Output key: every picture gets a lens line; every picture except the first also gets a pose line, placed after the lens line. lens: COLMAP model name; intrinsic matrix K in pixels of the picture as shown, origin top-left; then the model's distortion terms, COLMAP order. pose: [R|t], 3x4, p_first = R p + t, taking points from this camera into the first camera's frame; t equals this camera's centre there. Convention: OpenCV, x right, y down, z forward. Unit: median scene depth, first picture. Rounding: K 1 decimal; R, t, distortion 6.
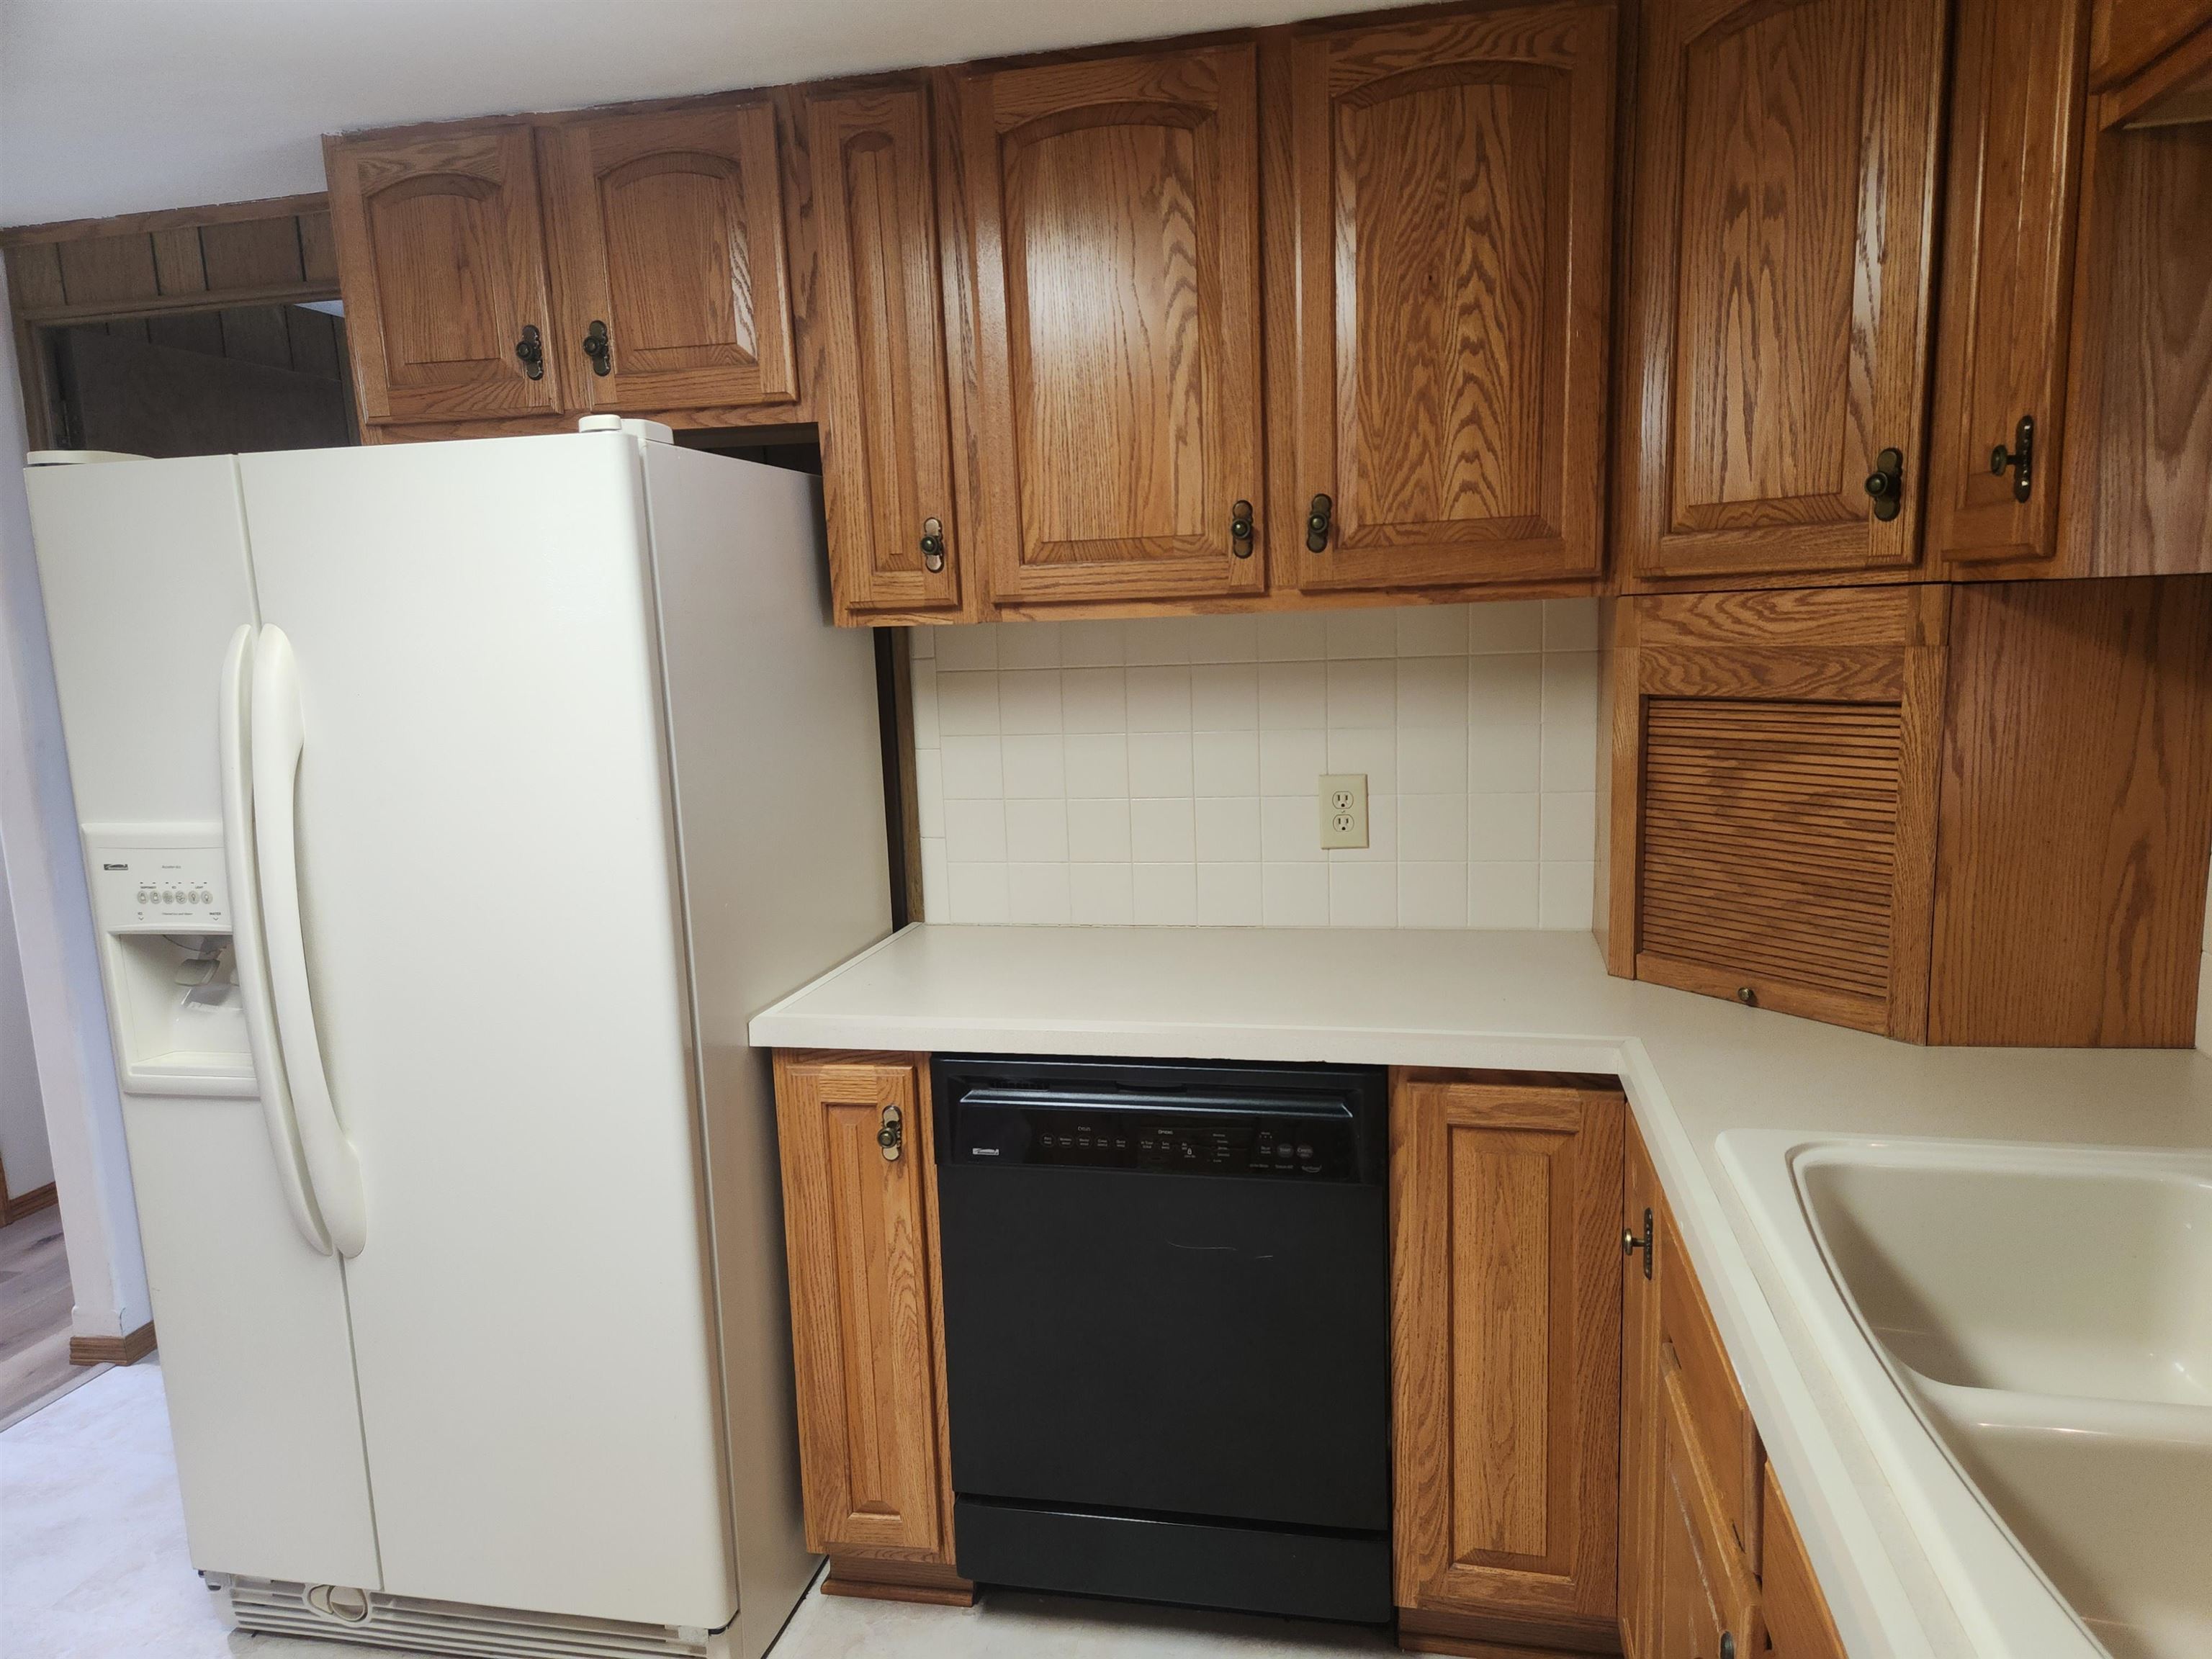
lens RADIAL K [[1488.2, 0, 1100.6], [0, 1488.2, 864.8], [0, 0, 1]] dist [0.076074, -0.053526]
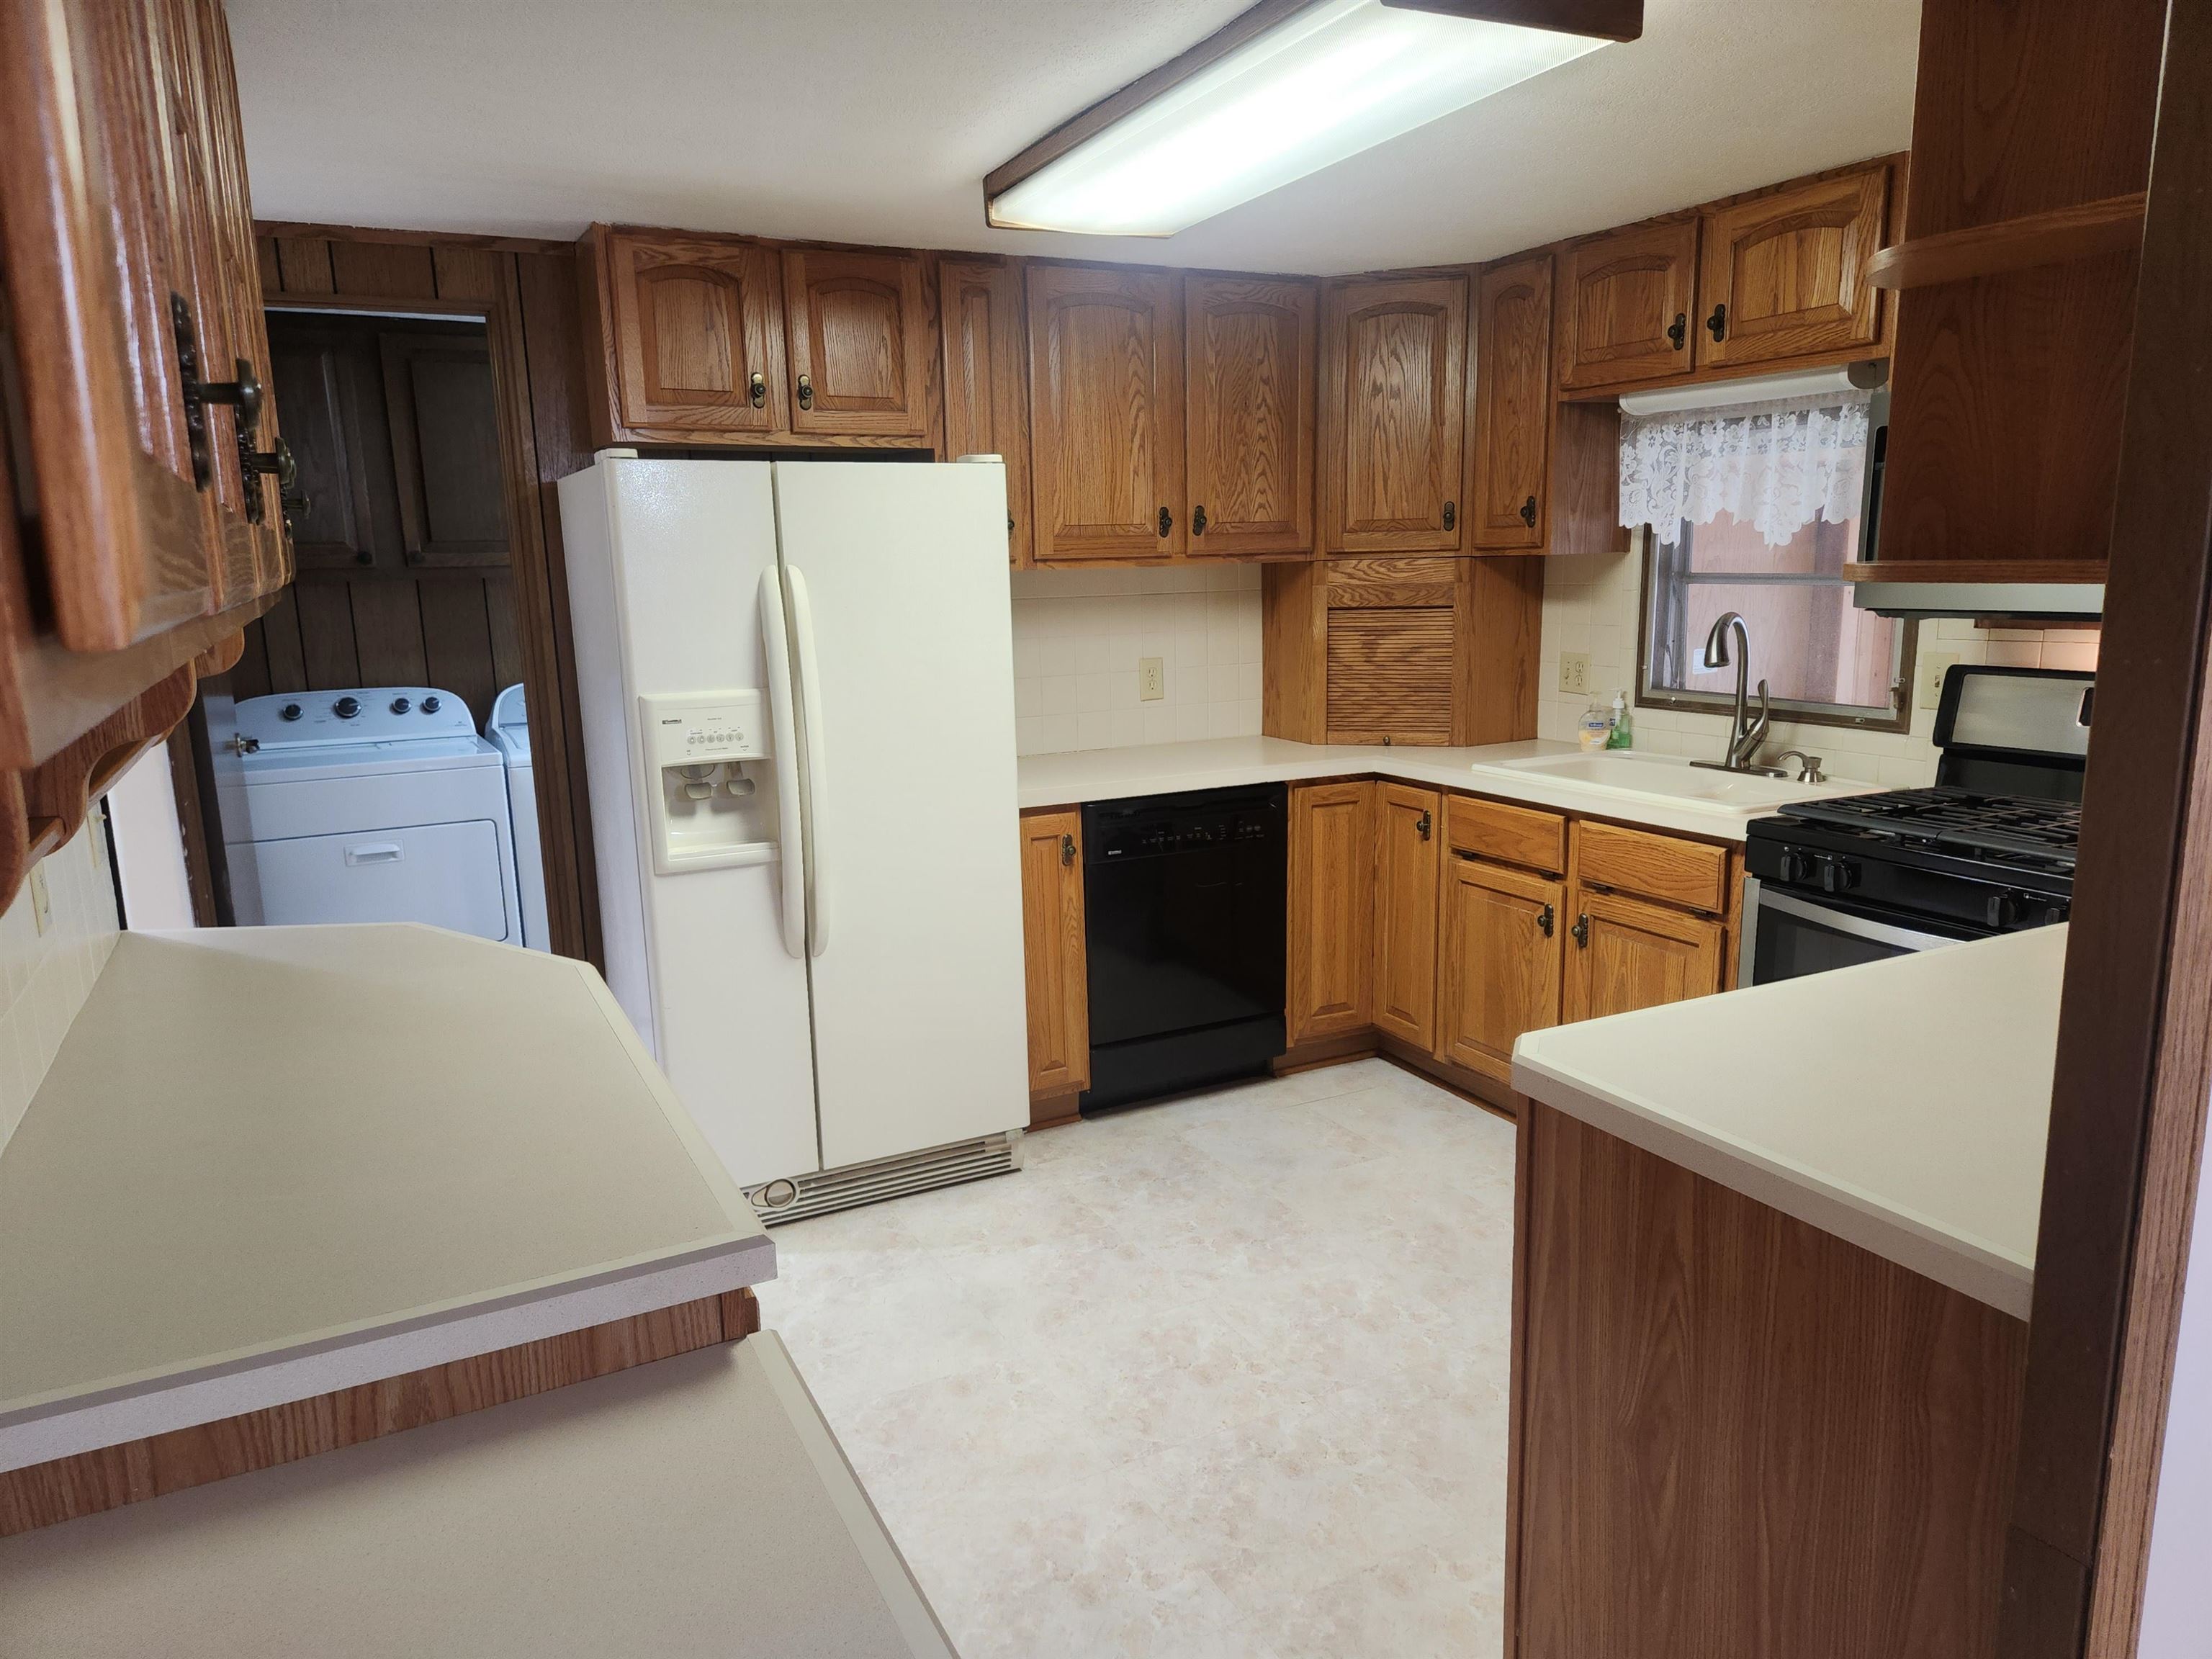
lens RADIAL K [[1488.2, 0, 1100.6], [0, 1488.2, 864.8], [0, 0, 1]] dist [0.076074, -0.053526]
pose [[0.776063, -0.109704, 0.621041, -1.271374], [0.101031, 0.993662, 0.049276, 0.114993], [-0.622510, 0.024503, 0.782228, -0.459608]]
